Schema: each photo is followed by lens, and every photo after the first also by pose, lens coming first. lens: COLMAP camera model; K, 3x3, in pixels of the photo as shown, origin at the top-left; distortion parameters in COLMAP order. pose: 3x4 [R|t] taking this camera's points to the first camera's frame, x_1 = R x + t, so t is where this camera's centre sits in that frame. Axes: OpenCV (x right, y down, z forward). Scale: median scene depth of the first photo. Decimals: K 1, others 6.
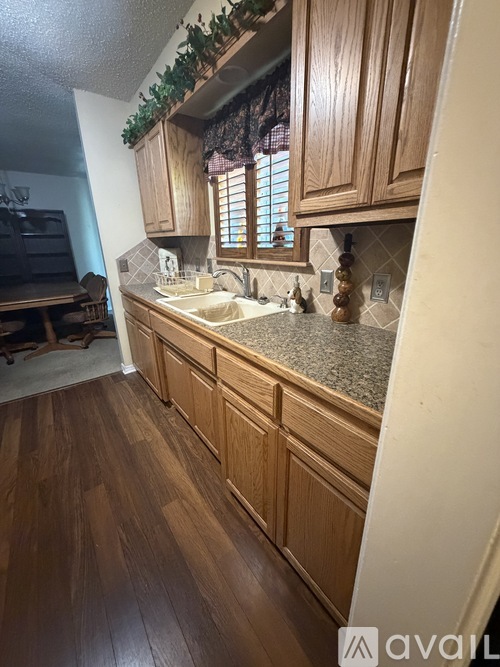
lens RADIAL K [[266.8, 0, 250.3], [0, 266.8, 332.2], [0, 0, 1]] dist [-0.000339, 0.000035]
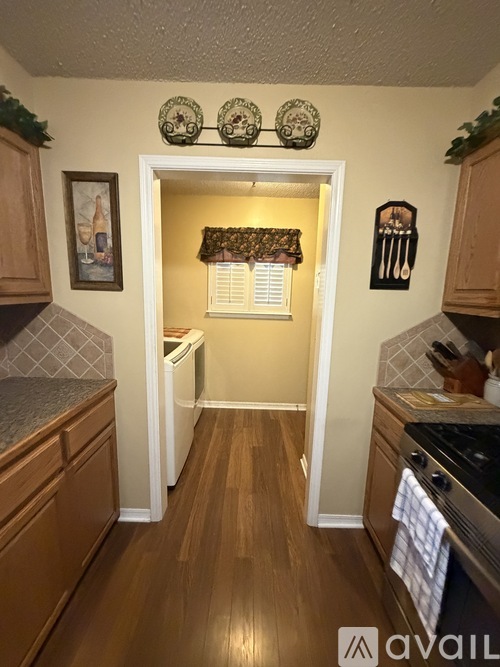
lens RADIAL K [[266.8, 0, 250.3], [0, 266.8, 332.8], [0, 0, 1]] dist [-0.000339, 0.000035]
pose [[-0.794251, -0.105337, 0.598389, -1.179938], [0.175344, 0.903215, 0.391735, -0.509515], [-0.581738, 0.416060, -0.698910, 1.082308]]
